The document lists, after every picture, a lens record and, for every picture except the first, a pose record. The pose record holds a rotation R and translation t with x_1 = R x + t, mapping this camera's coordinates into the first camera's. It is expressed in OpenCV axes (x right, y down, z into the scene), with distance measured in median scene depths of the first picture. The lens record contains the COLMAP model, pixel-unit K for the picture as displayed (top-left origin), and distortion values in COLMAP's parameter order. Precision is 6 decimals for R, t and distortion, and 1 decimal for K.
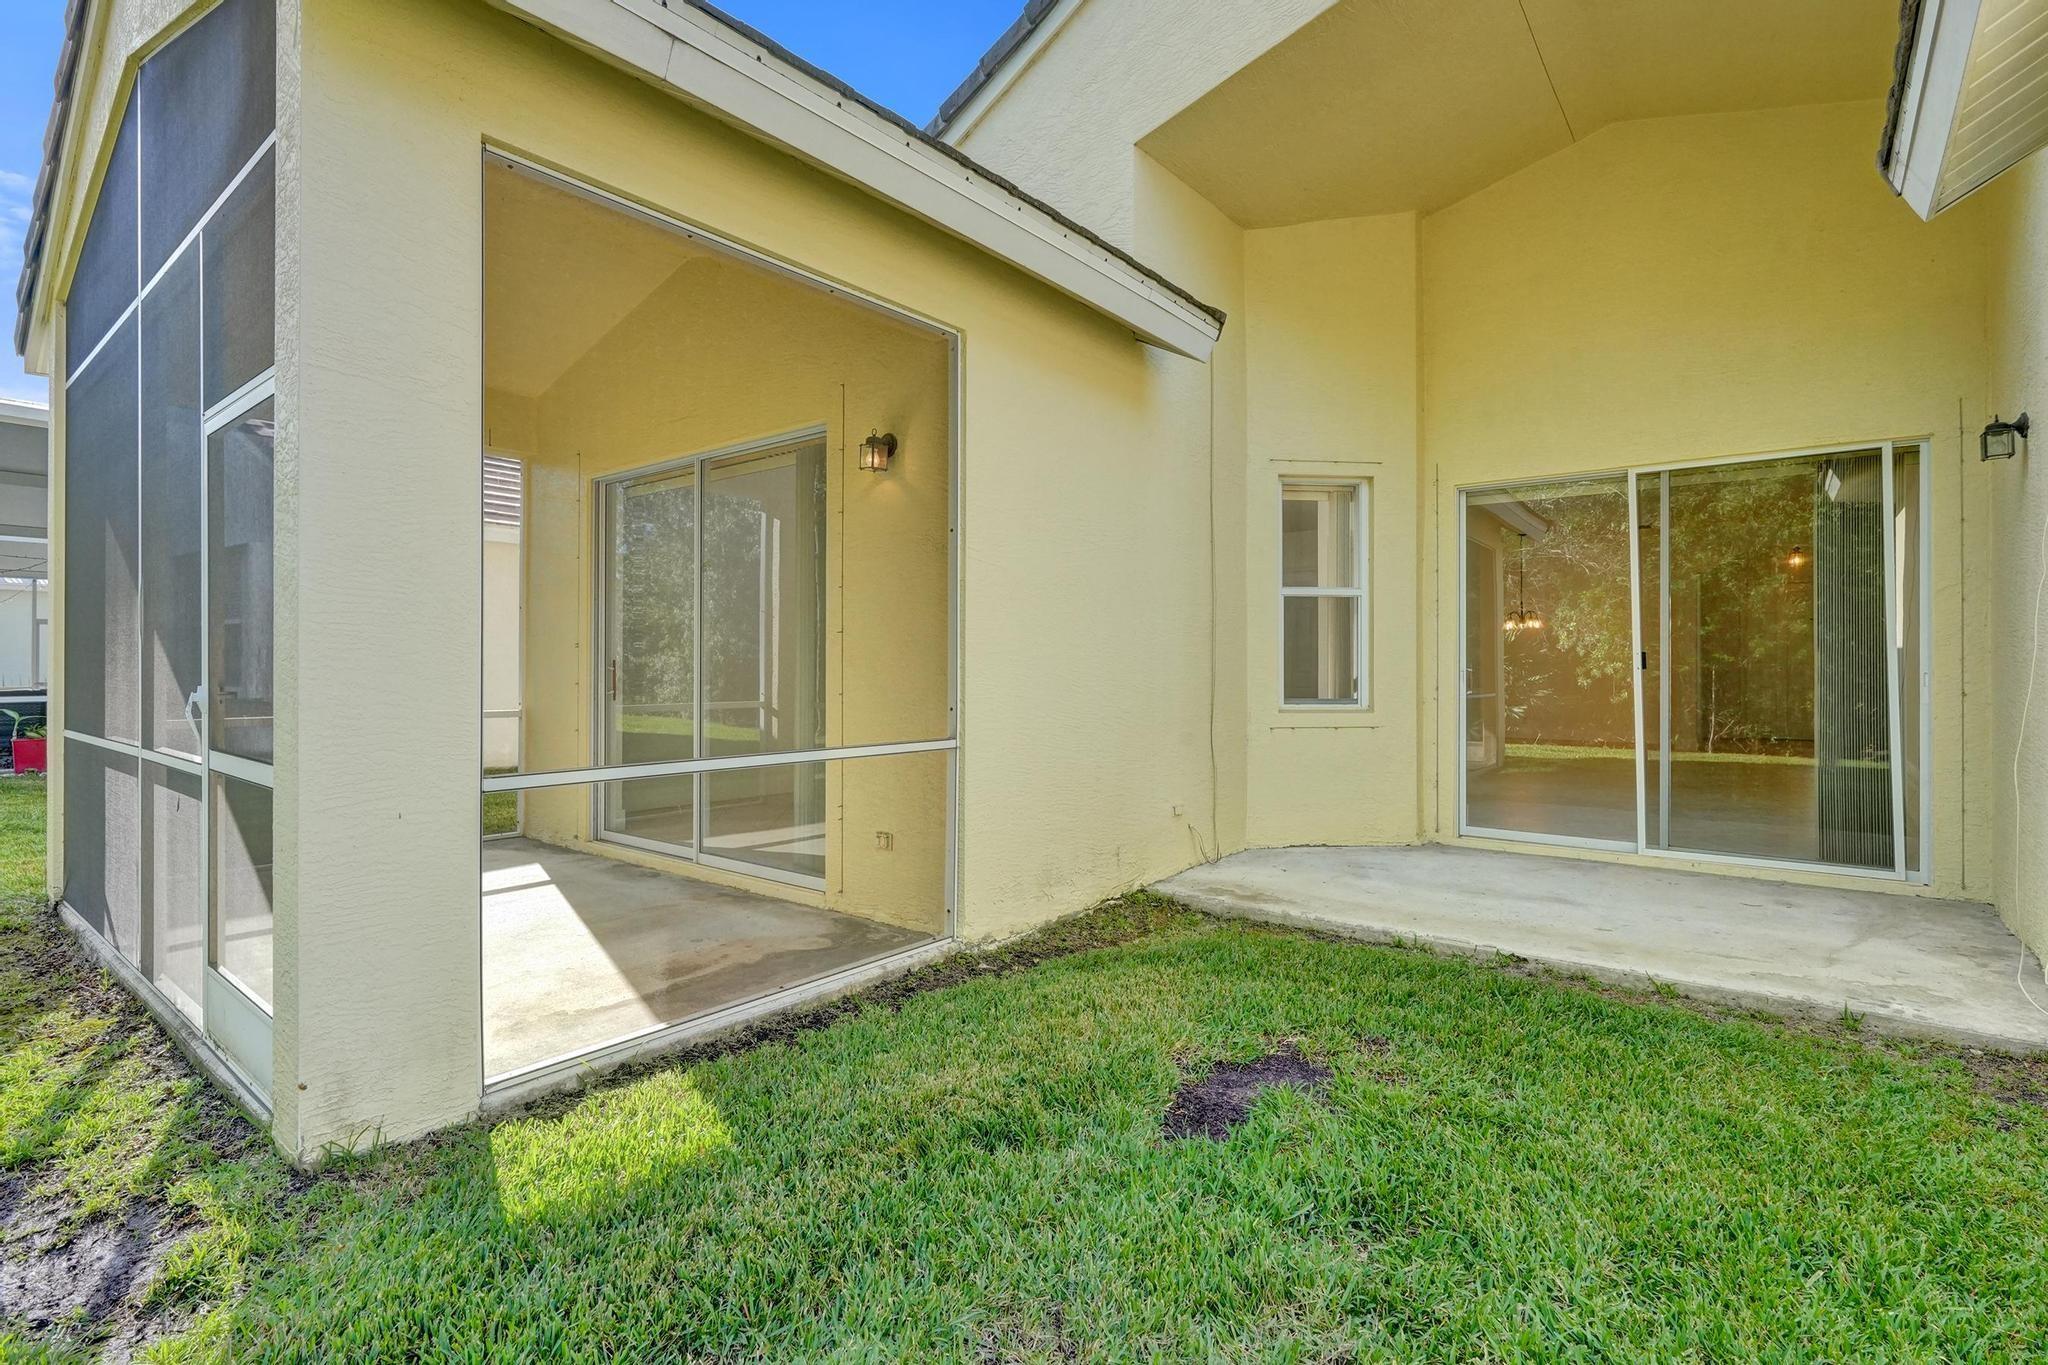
lens RADIAL K [[970.3, 0, 1018.5], [0, 970.3, 665.2], [0, 0, 1]] dist [-0.004399, -0.000770]
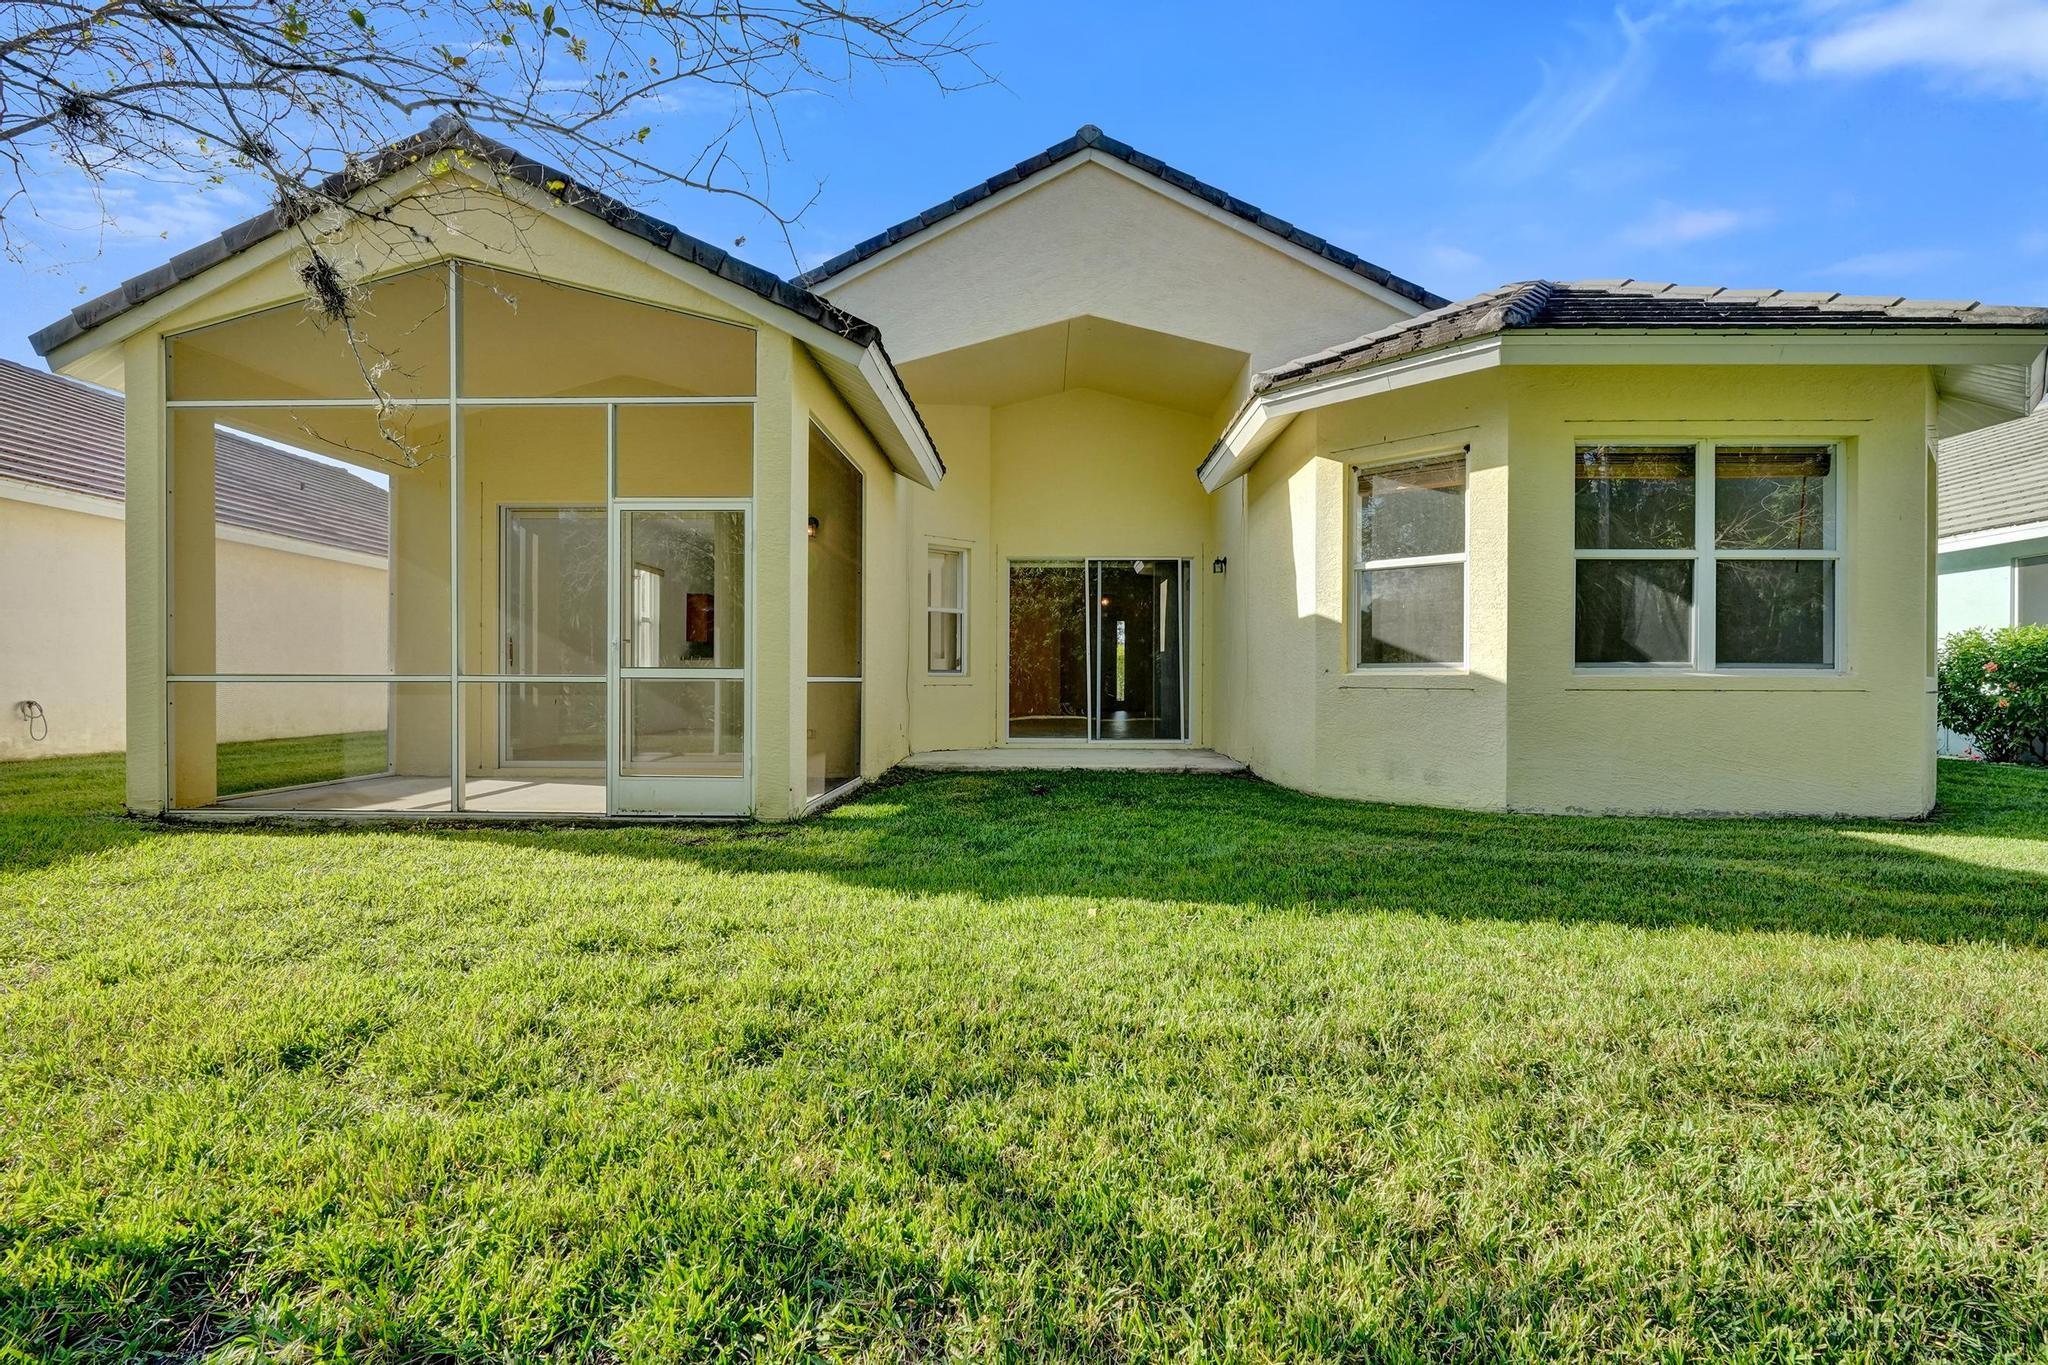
lens RADIAL K [[968.8, 0, 1024.0], [0, 968.8, 682.5], [0, 0, 1]] dist [-0.071167, 0.031299]
pose [[0.797595, 0.000556, 0.603194, -0.718686], [-0.006336, 0.999952, 0.007456, 0.050020], [-0.603161, -0.009769, 0.797560, -0.567457]]
